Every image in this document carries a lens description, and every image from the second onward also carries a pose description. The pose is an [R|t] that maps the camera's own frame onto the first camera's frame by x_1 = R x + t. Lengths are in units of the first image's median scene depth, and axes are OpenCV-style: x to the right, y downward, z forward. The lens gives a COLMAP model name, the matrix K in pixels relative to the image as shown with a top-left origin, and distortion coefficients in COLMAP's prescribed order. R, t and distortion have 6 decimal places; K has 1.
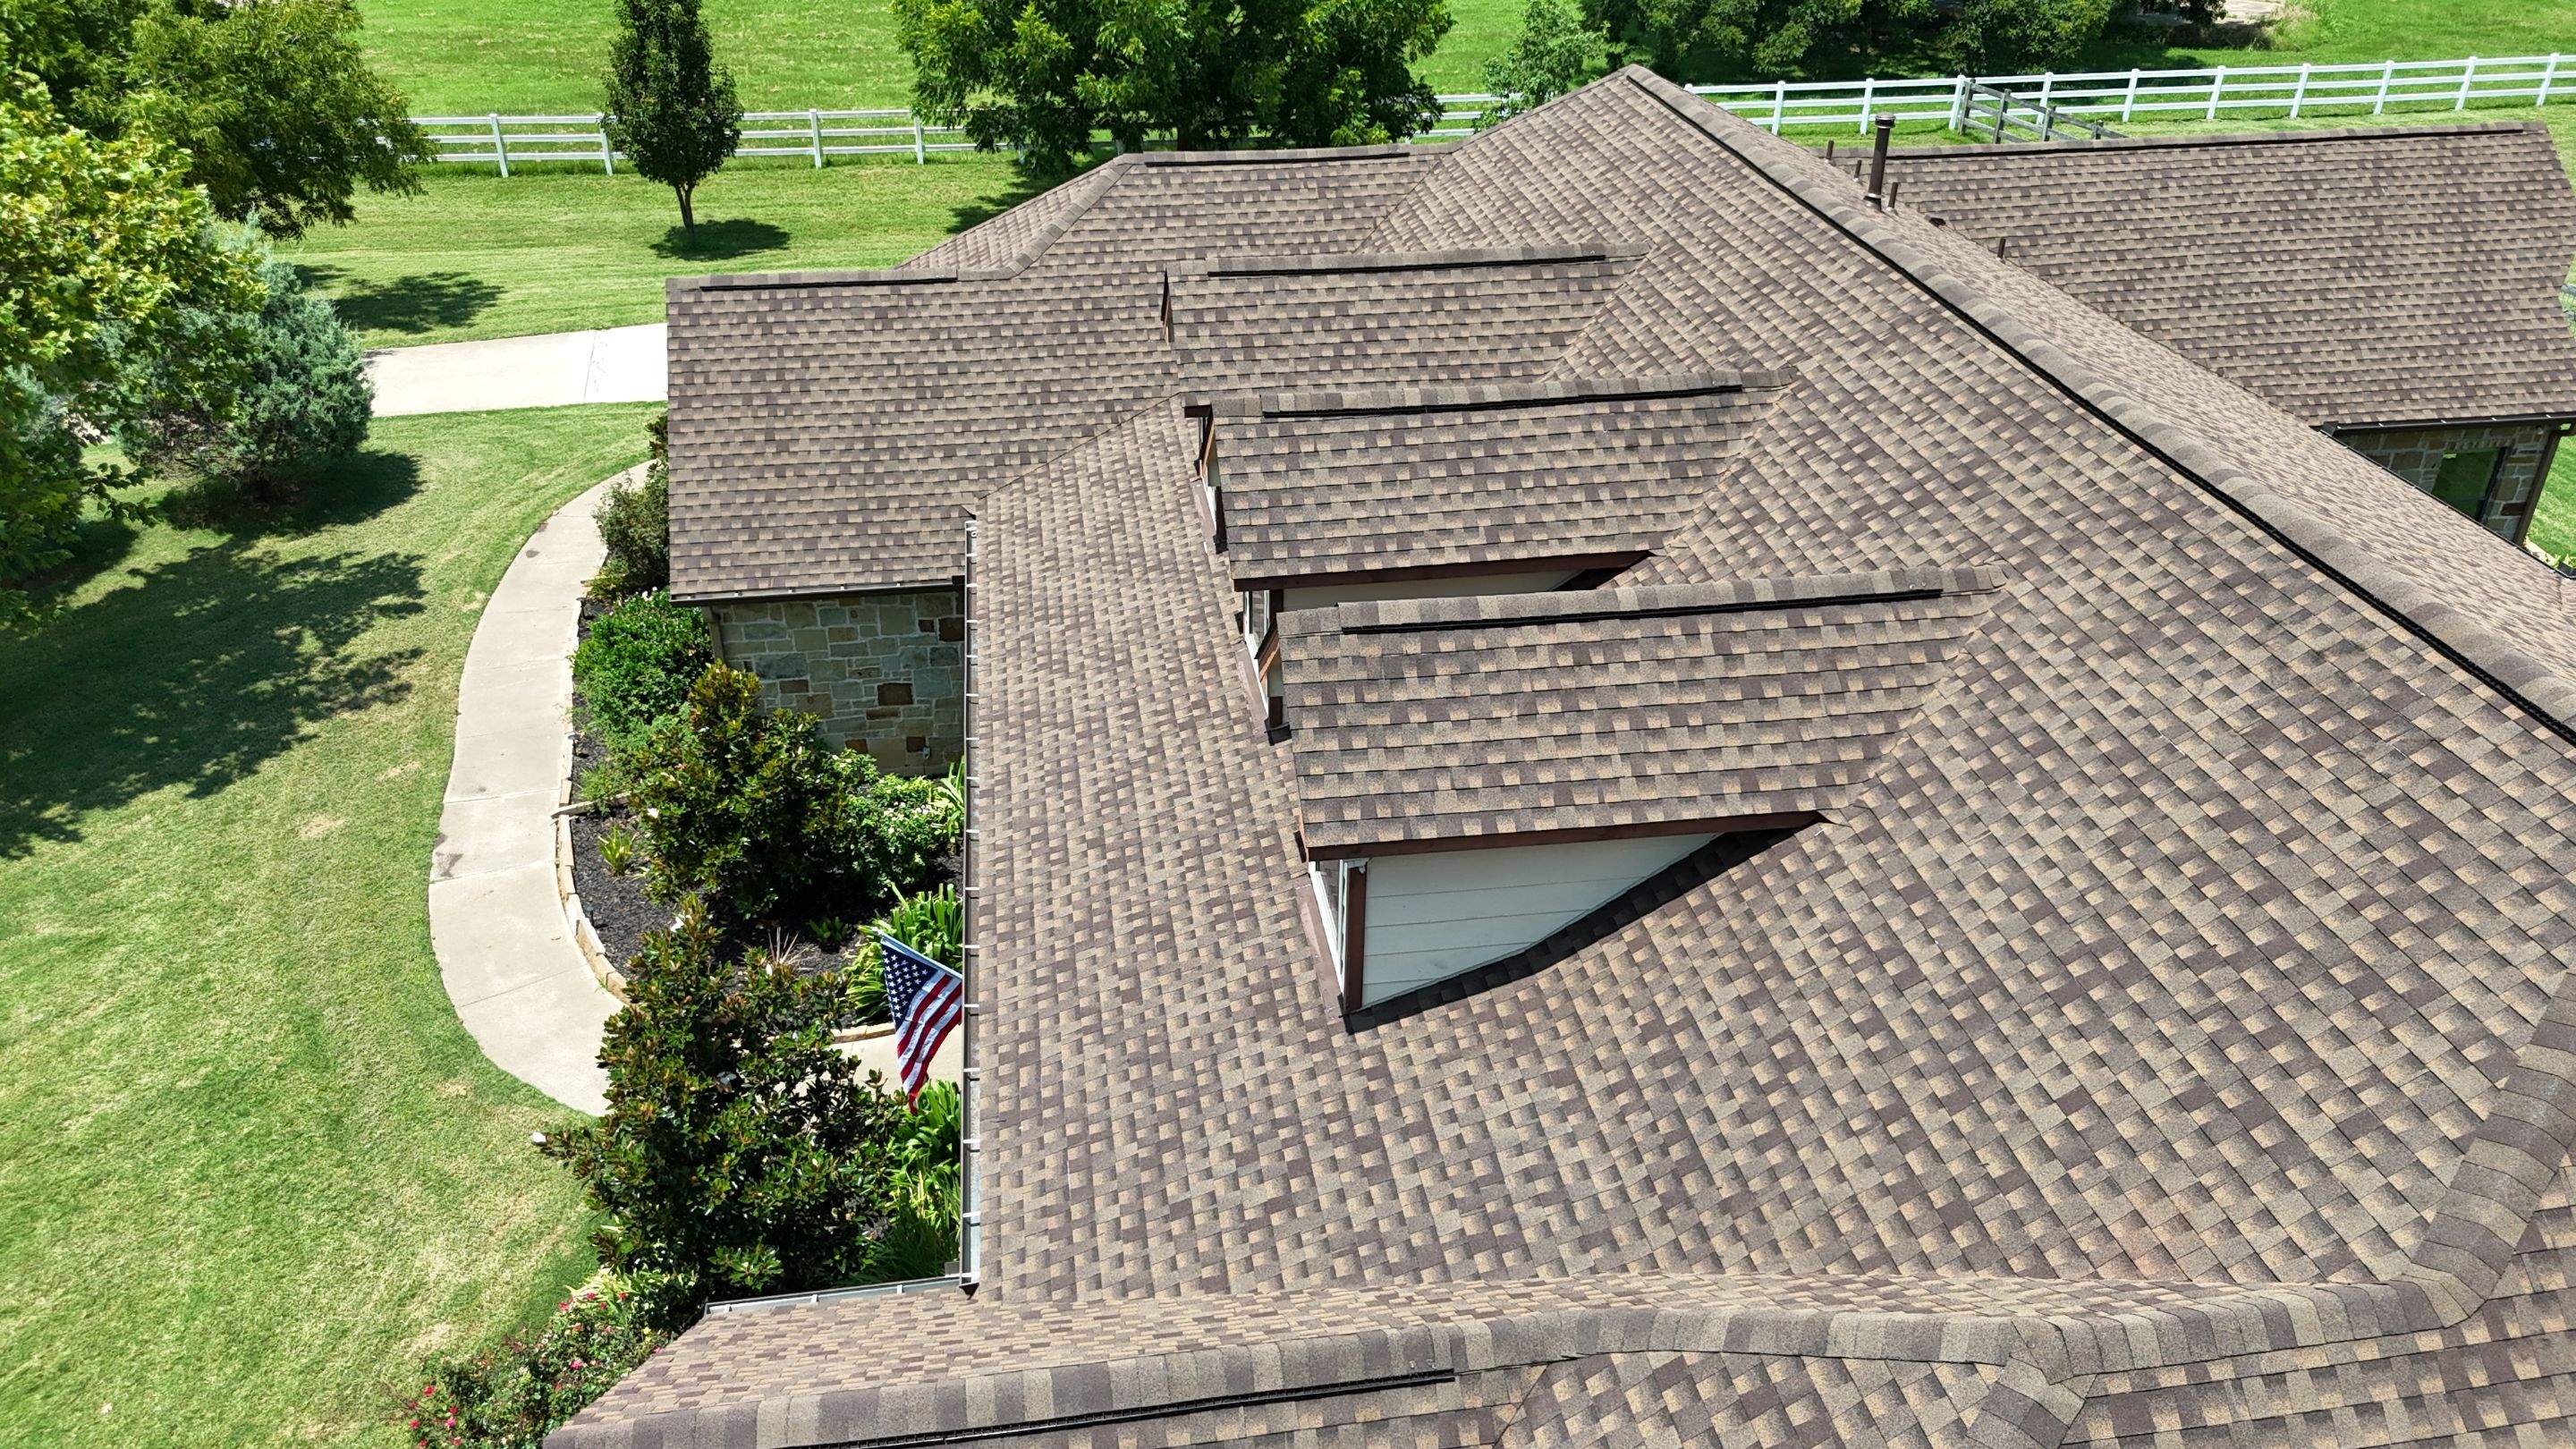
lens RADIAL K [[1905.1, 0, 1290.0], [0, 1905.1, 719.5], [0, 0, 1]] dist [0.064886, -0.062284]
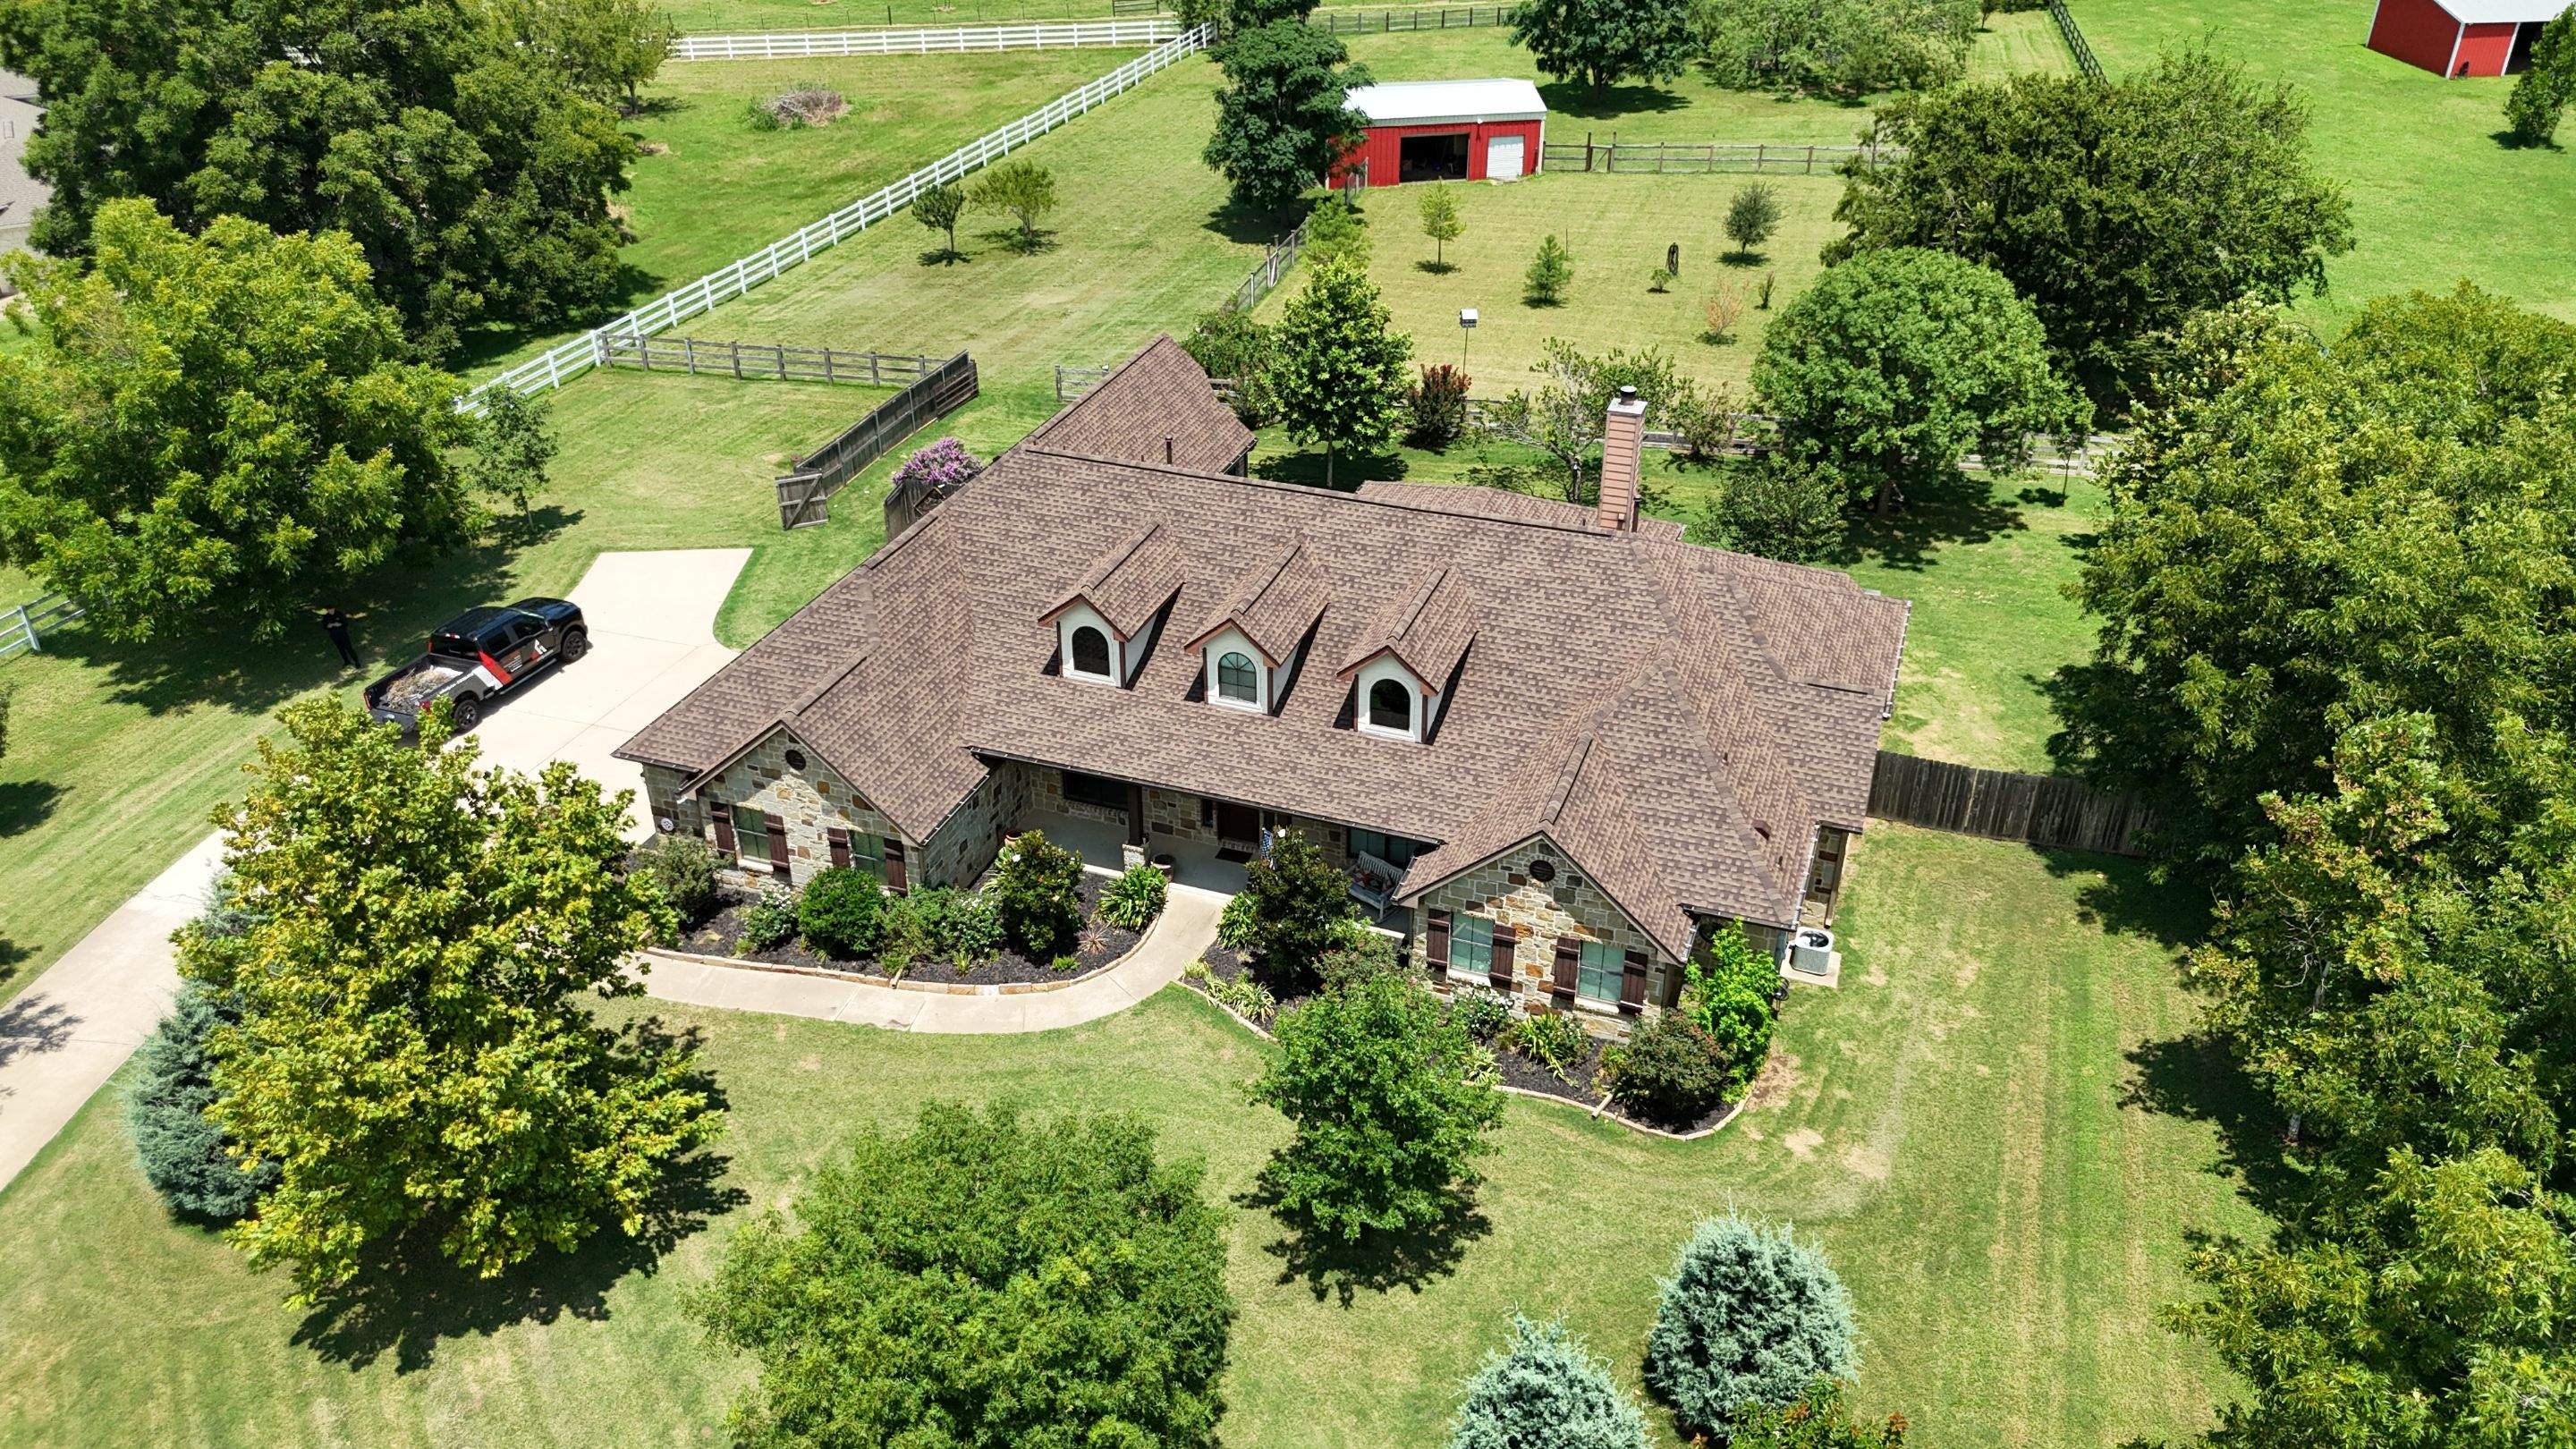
lens RADIAL K [[1905.1, 0, 1286.7], [0, 1905.1, 731.0], [0, 0, 1]] dist [0.064886, -0.062284]
pose [[0.479687, -0.450128, 0.753183, -2.654134], [0.441829, 0.865533, 0.235881, -0.782063], [-0.758082, 0.219629, 0.614064, -0.925807]]
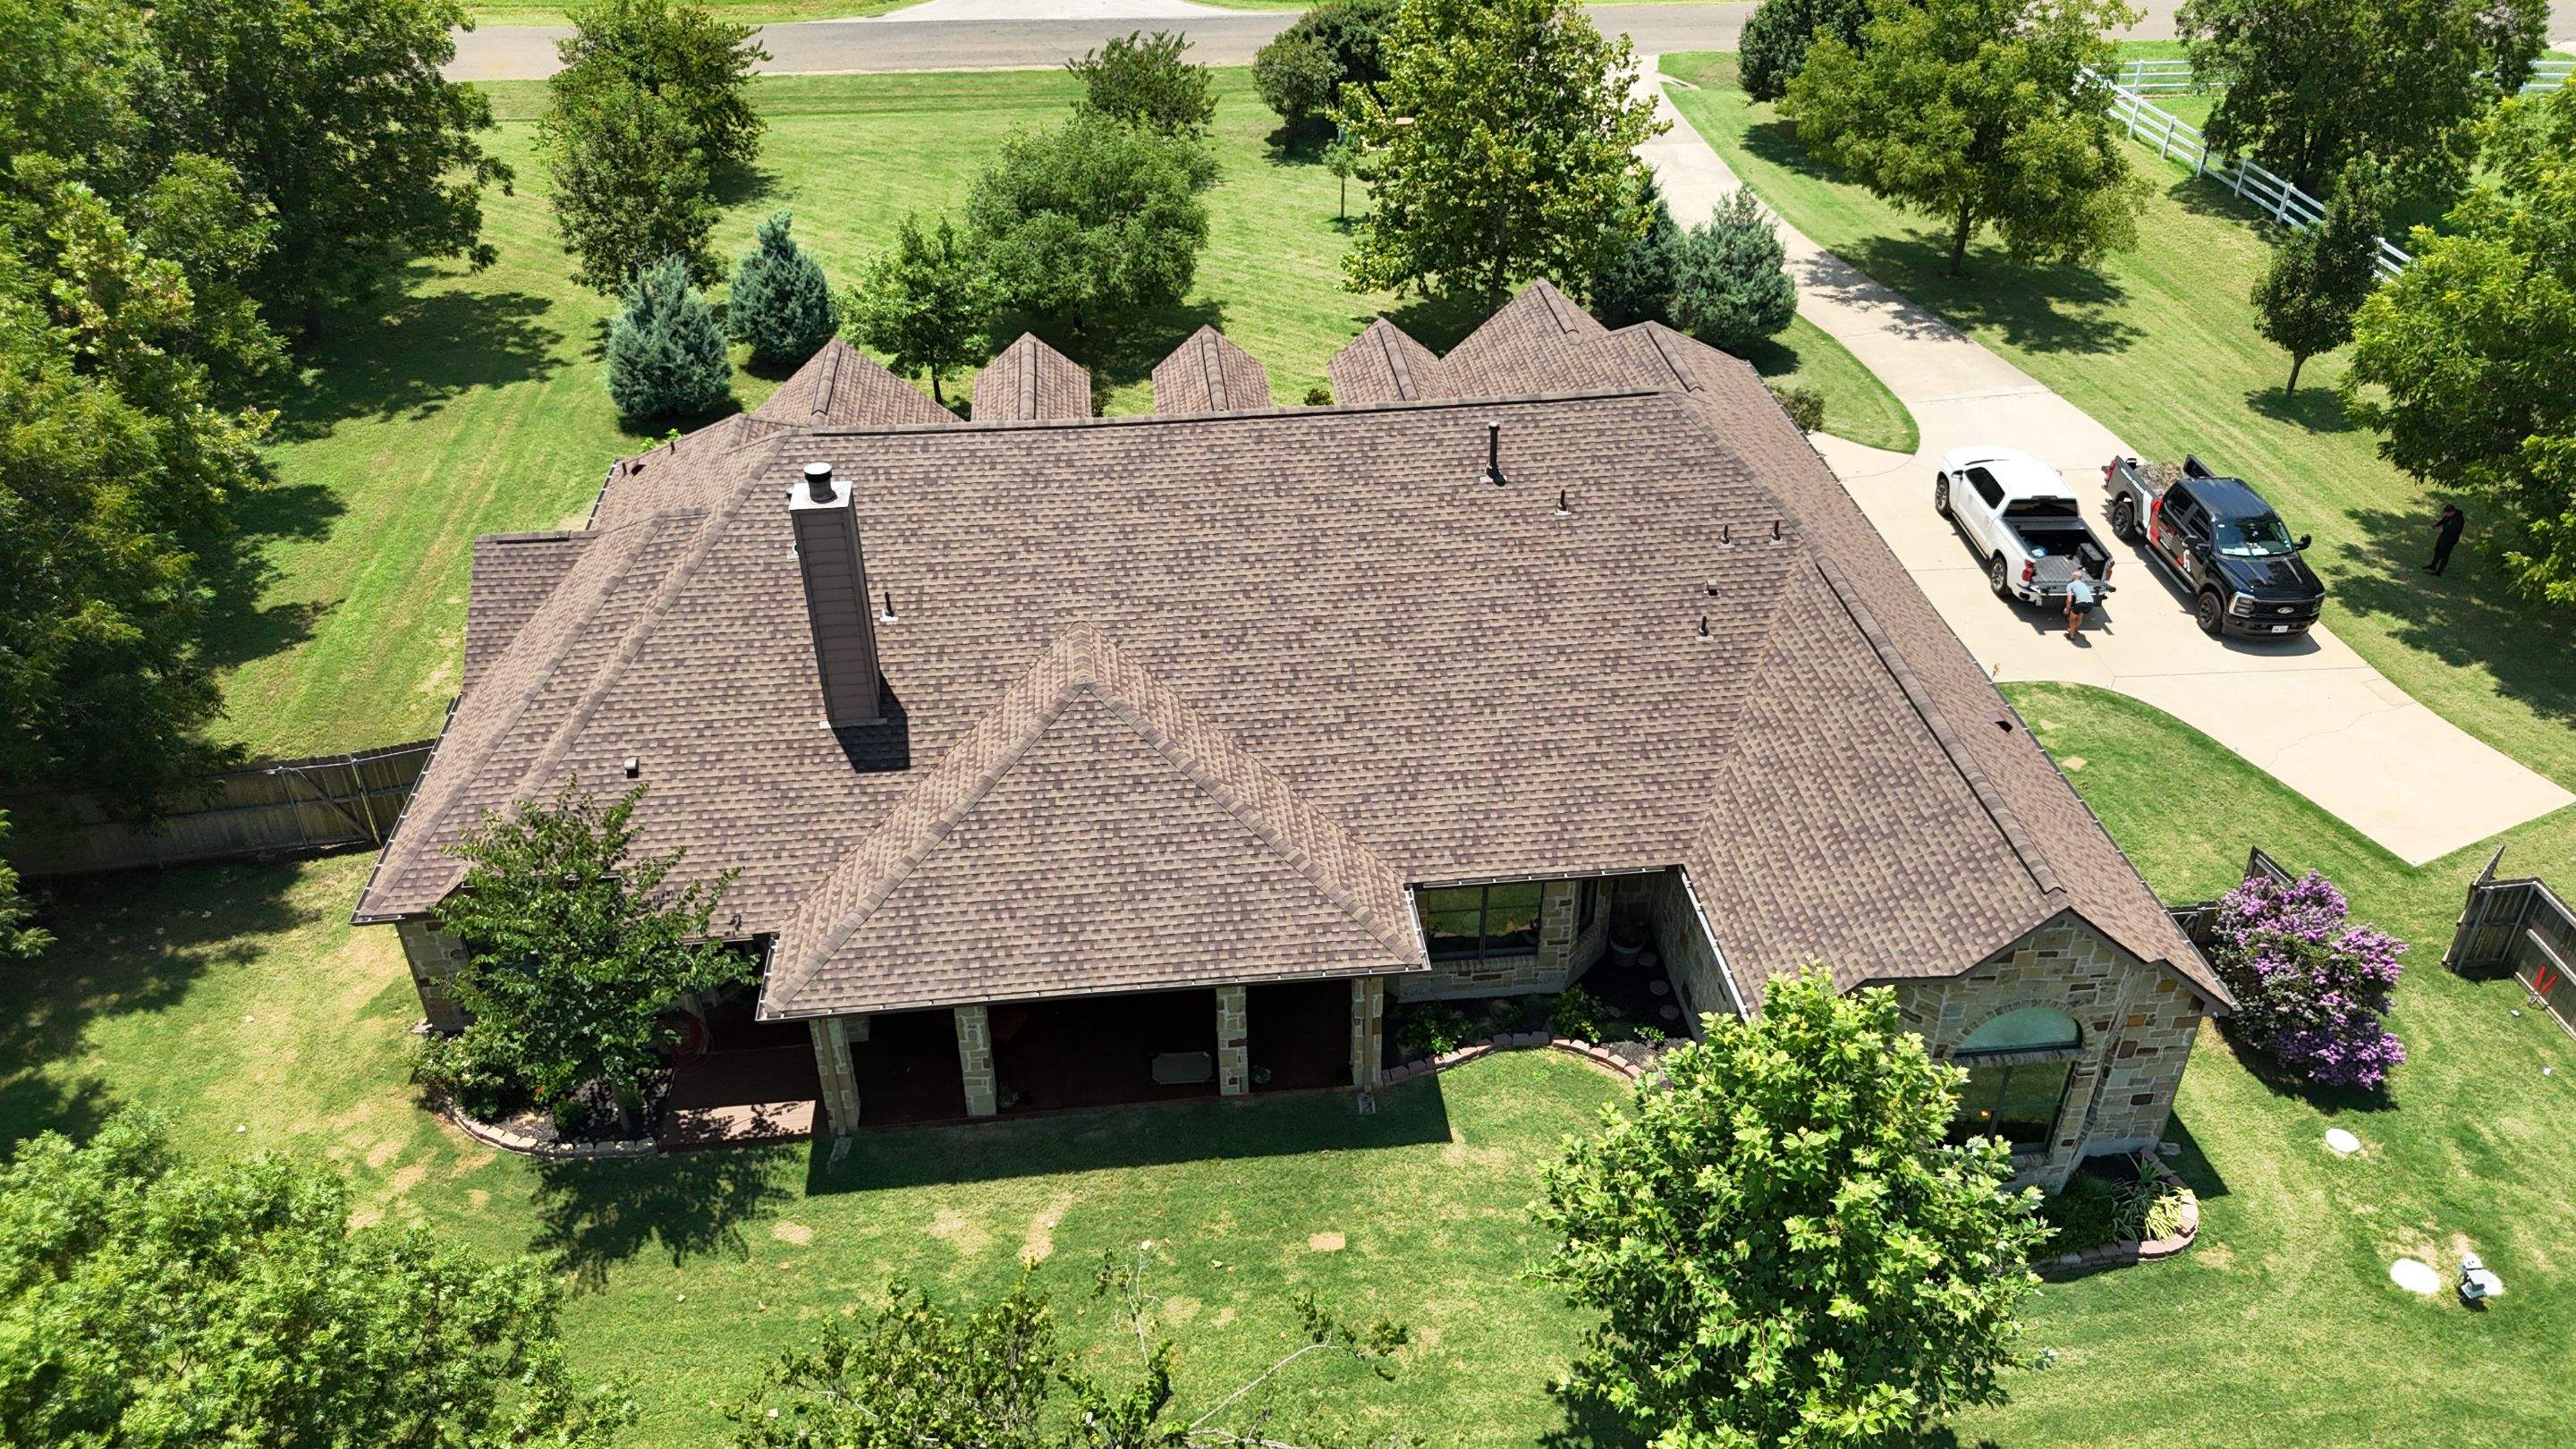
lens RADIAL K [[1905.1, 0, 1293.6], [0, 1905.1, 724.0], [0, 0, 1]] dist [0.064886, -0.062284]
pose [[-0.046069, 0.551553, -0.832867, 2.963535], [-0.494535, 0.711820, 0.498746, -1.386682], [0.867936, 0.434858, 0.239970, 0.845672]]
